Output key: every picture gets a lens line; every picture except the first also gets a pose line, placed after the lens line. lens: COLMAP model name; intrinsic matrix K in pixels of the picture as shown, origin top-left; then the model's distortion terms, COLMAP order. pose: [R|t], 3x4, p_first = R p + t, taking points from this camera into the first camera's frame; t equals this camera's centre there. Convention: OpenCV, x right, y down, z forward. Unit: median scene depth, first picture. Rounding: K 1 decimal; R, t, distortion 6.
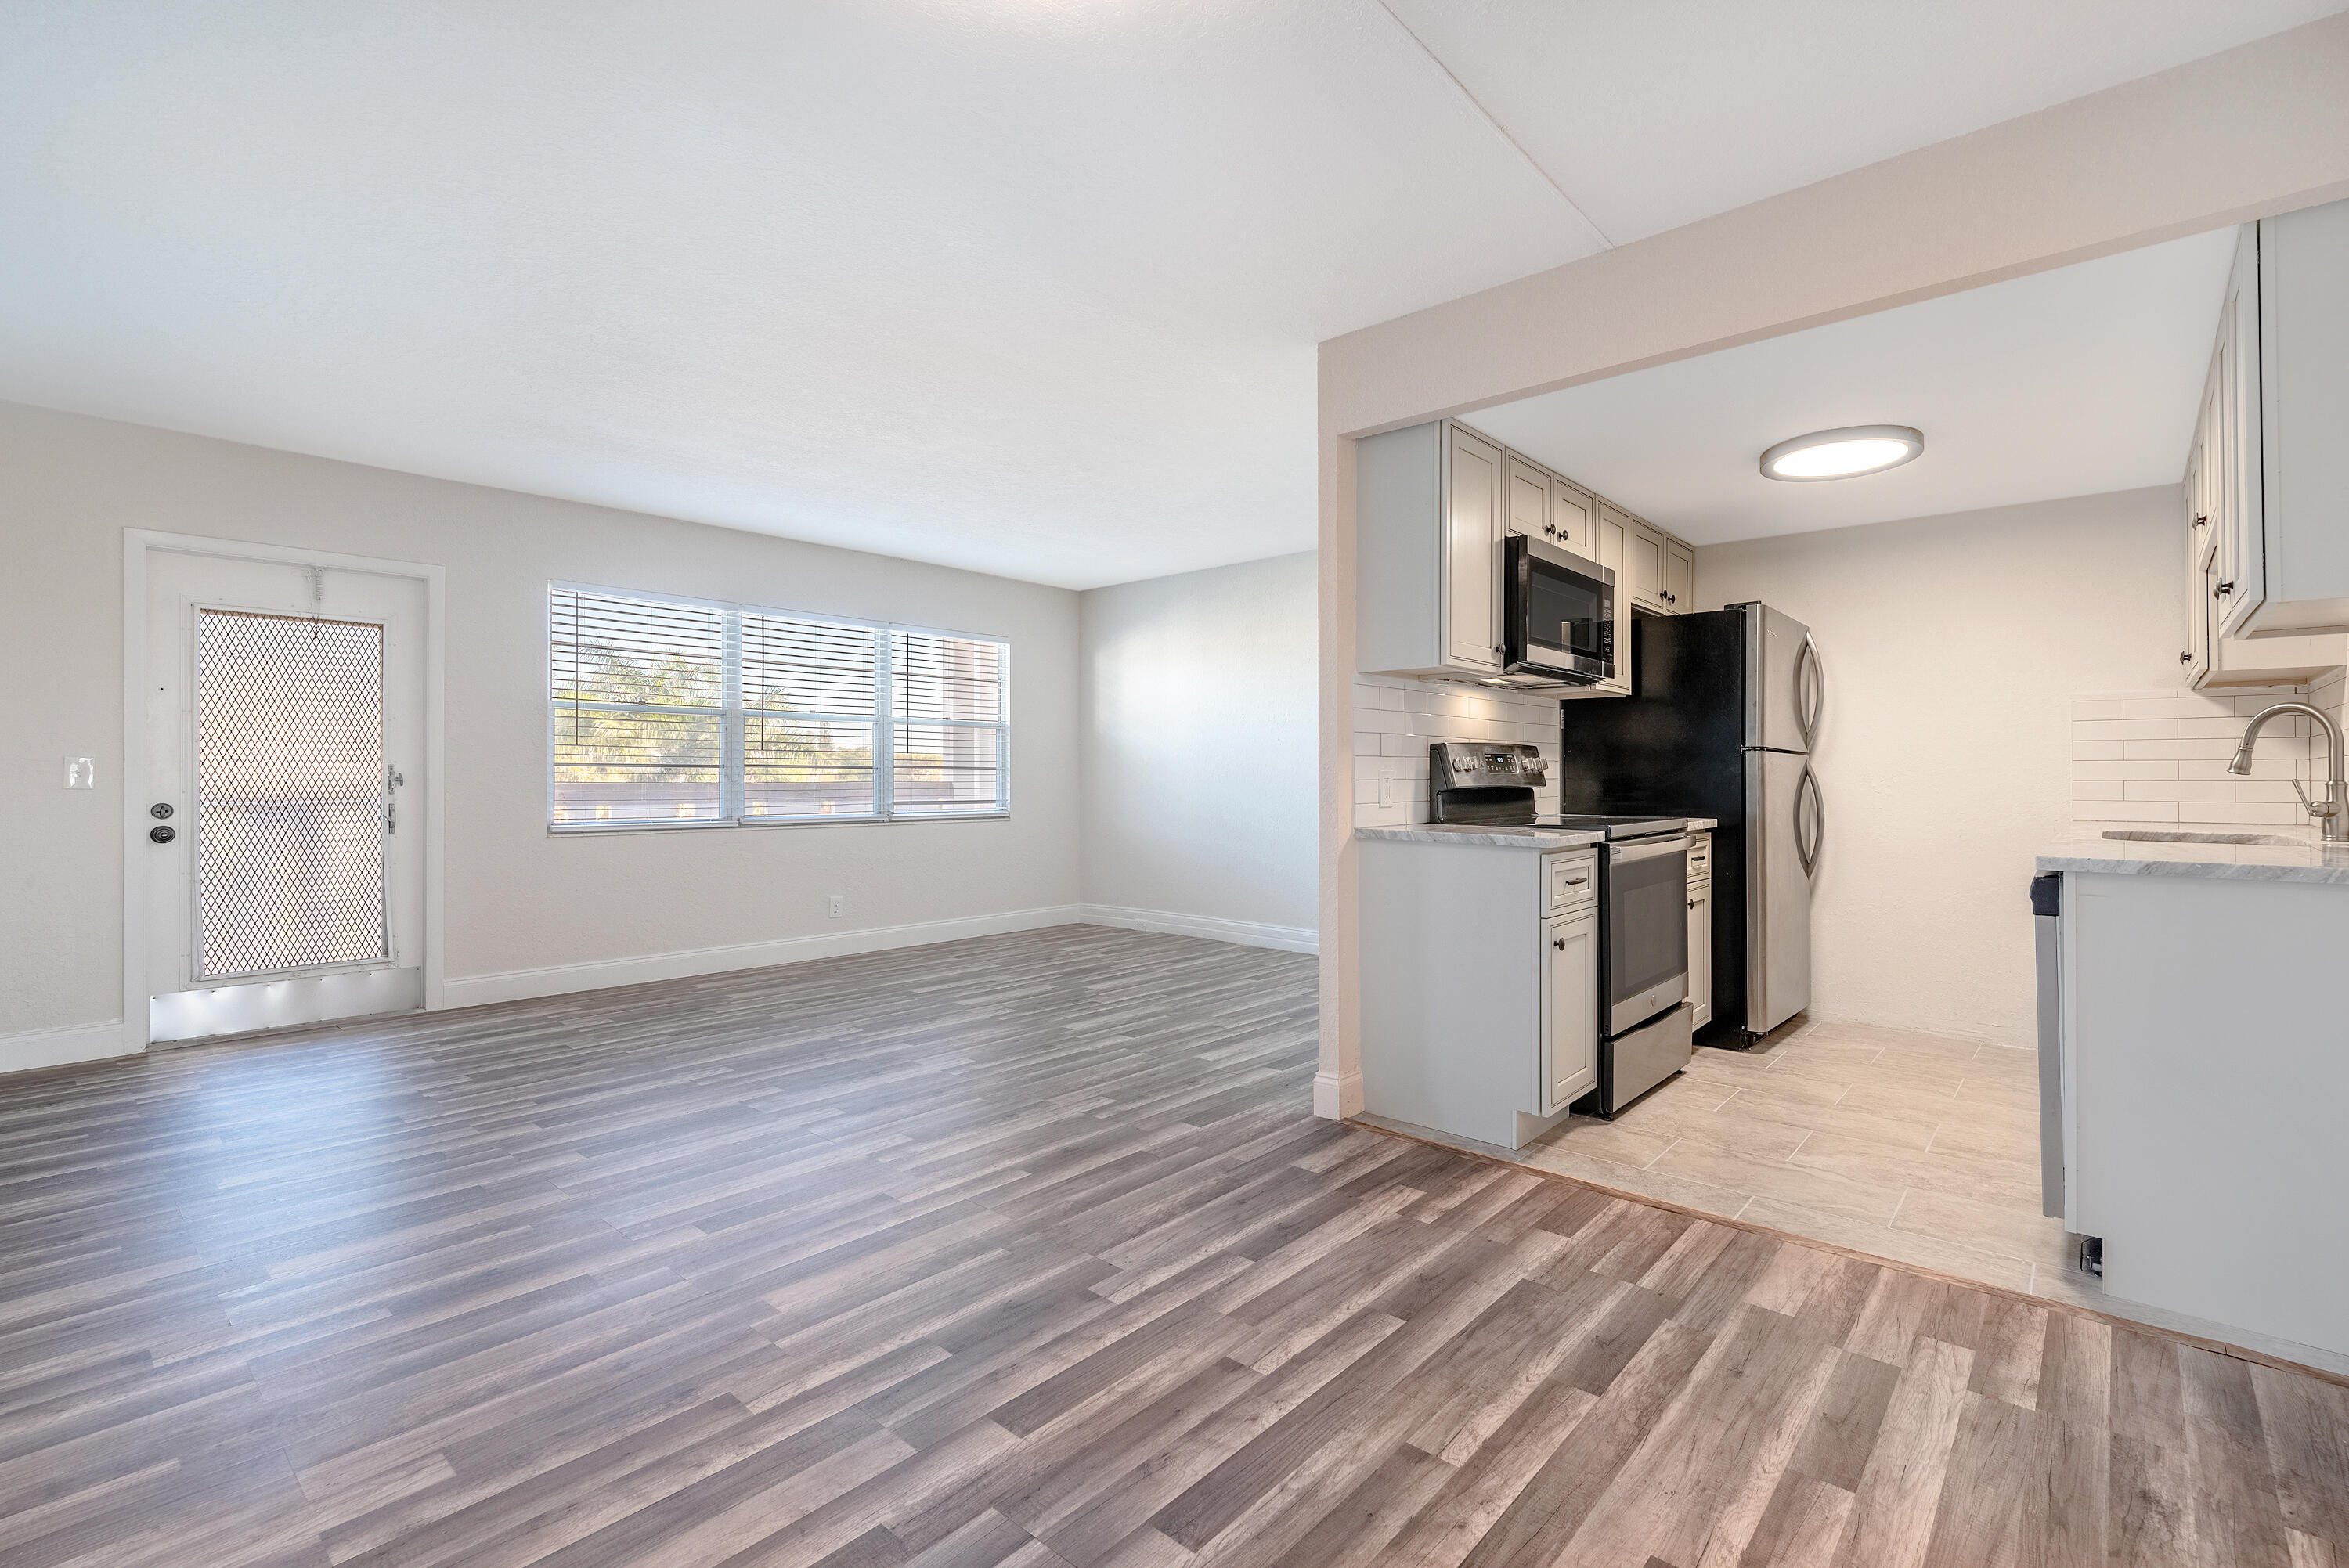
lens RADIAL K [[1019.7, 0, 1177.8], [0, 1019.7, 868.6], [0, 0, 1]] dist [-0.049281, 0.010112]
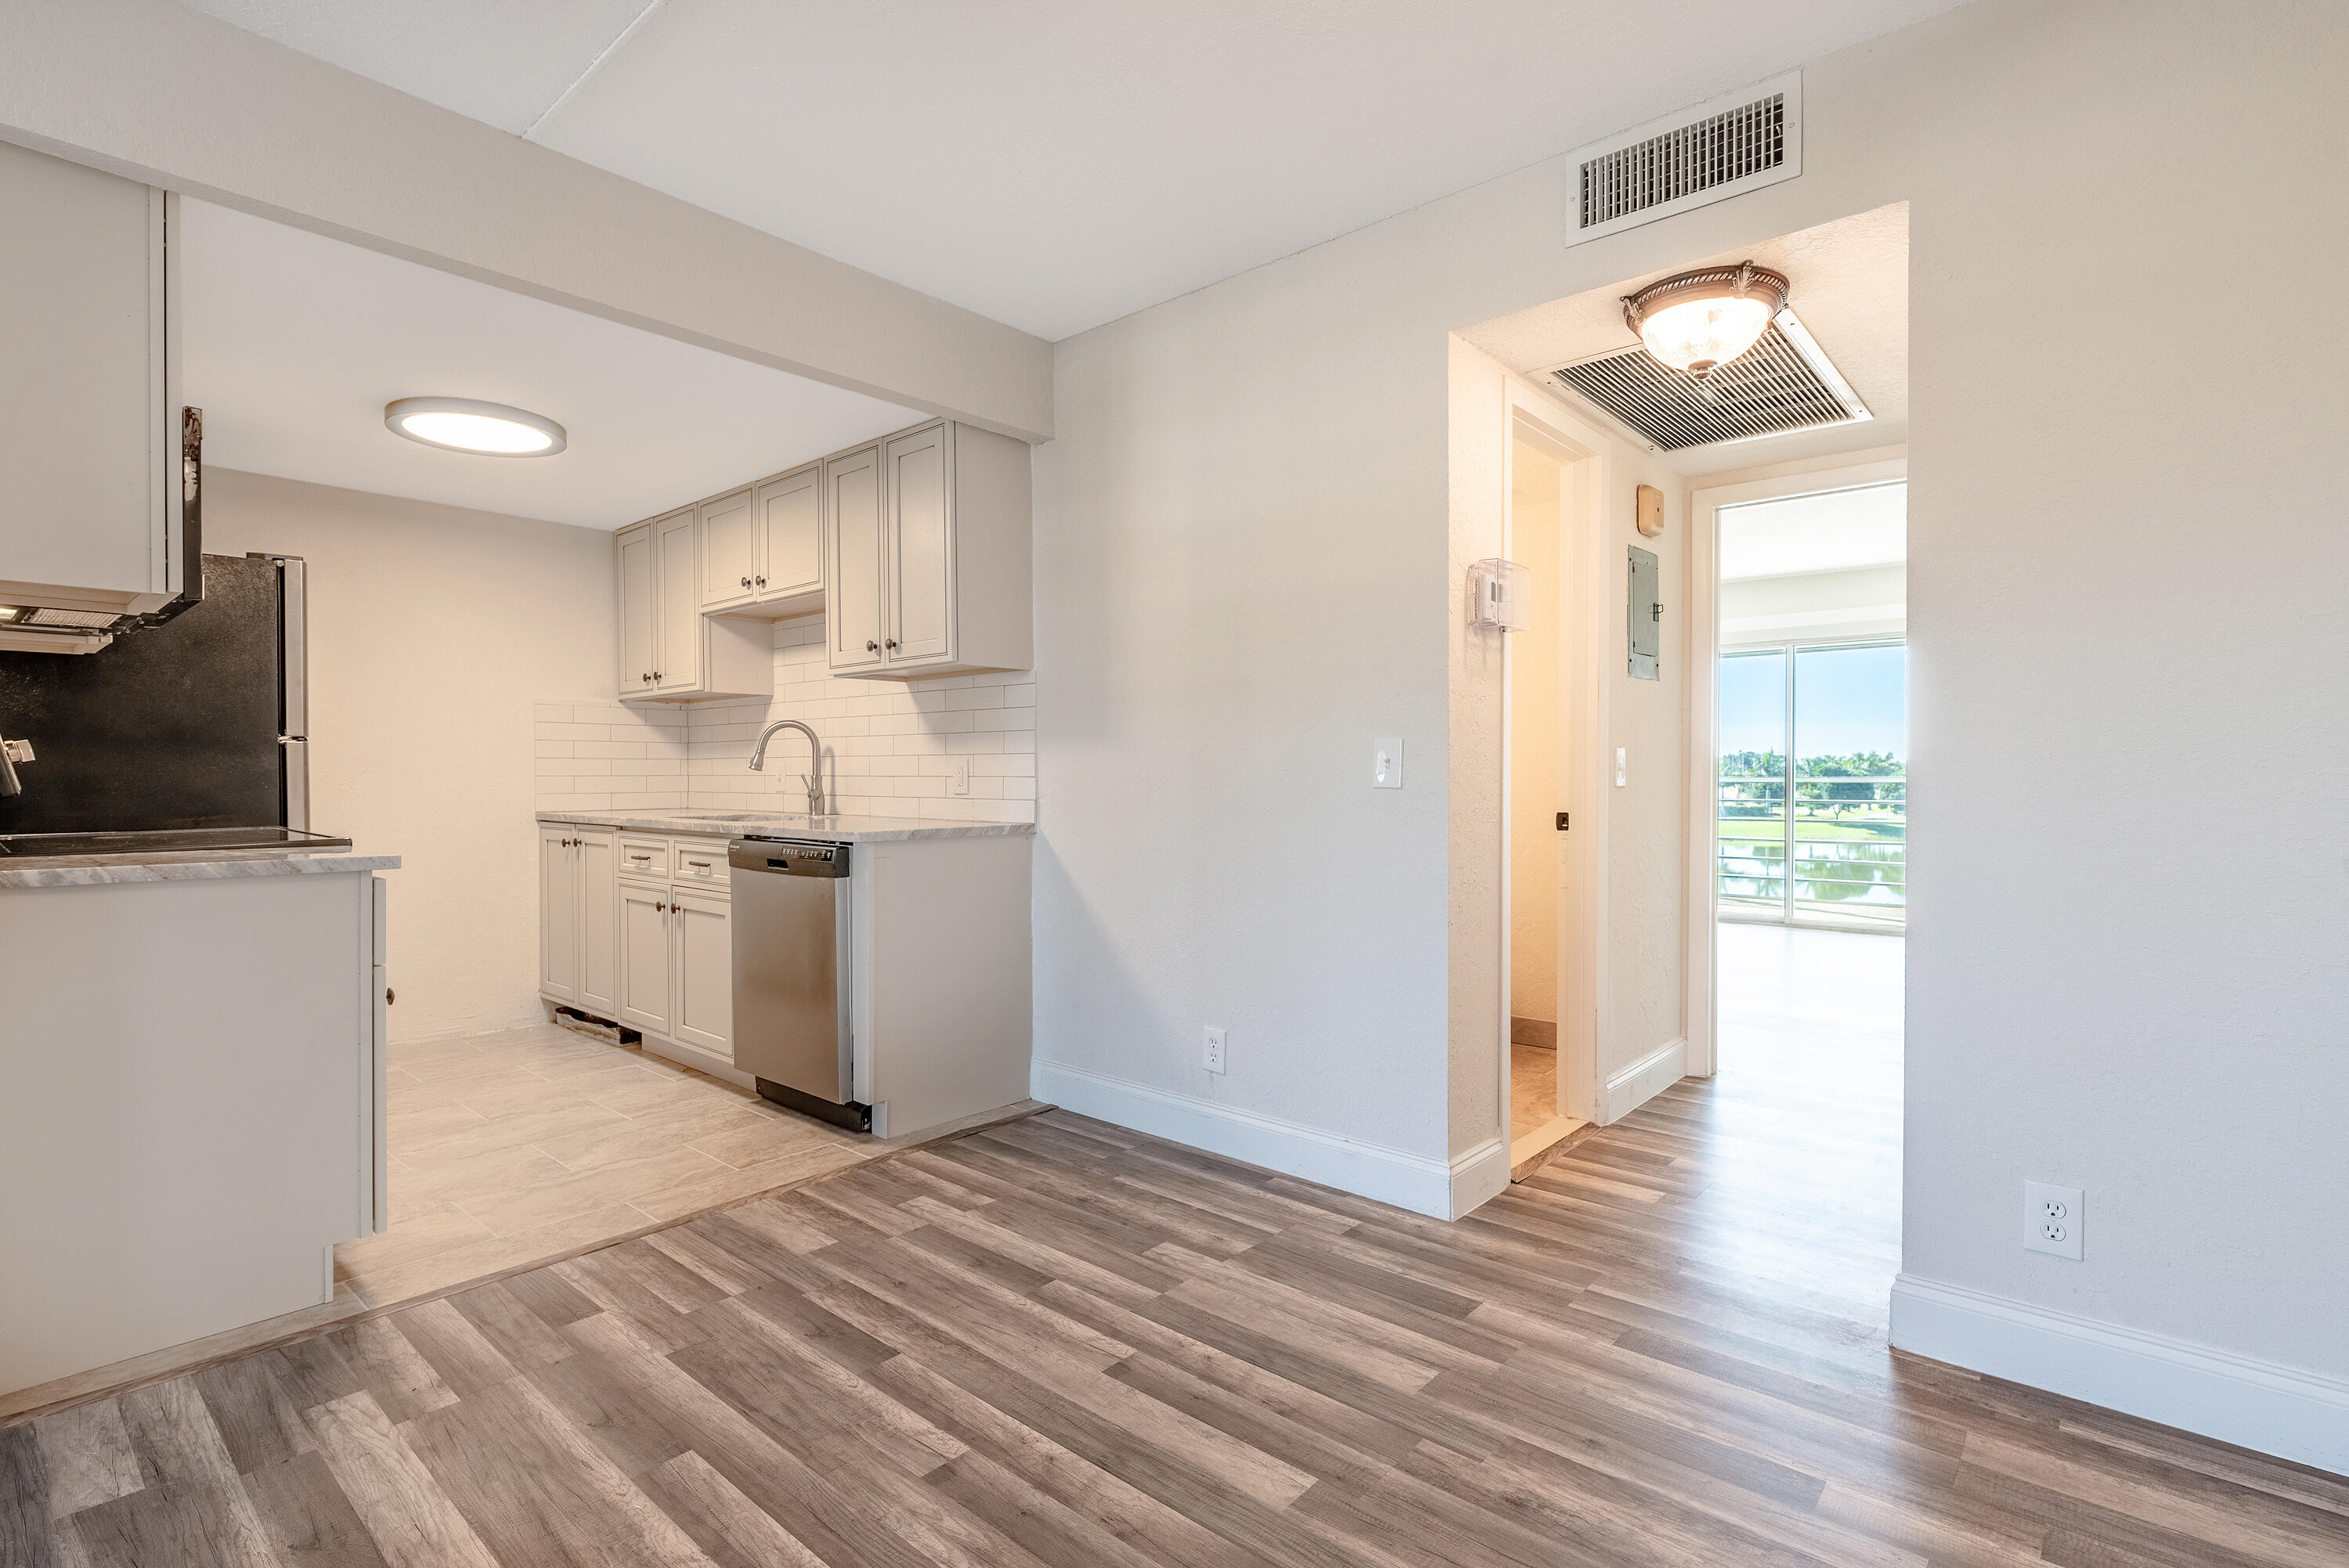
lens RADIAL K [[1132.0, 0, 1174.5], [0, 1132.0, 784.0], [0, 0, 1]] dist [-0.022245, -0.000195]
pose [[-0.018429, -0.016992, 0.999686, -0.609097], [0.097183, 0.995091, 0.018705, -0.051812], [-0.995096, 0.097497, -0.016687, 0.537830]]
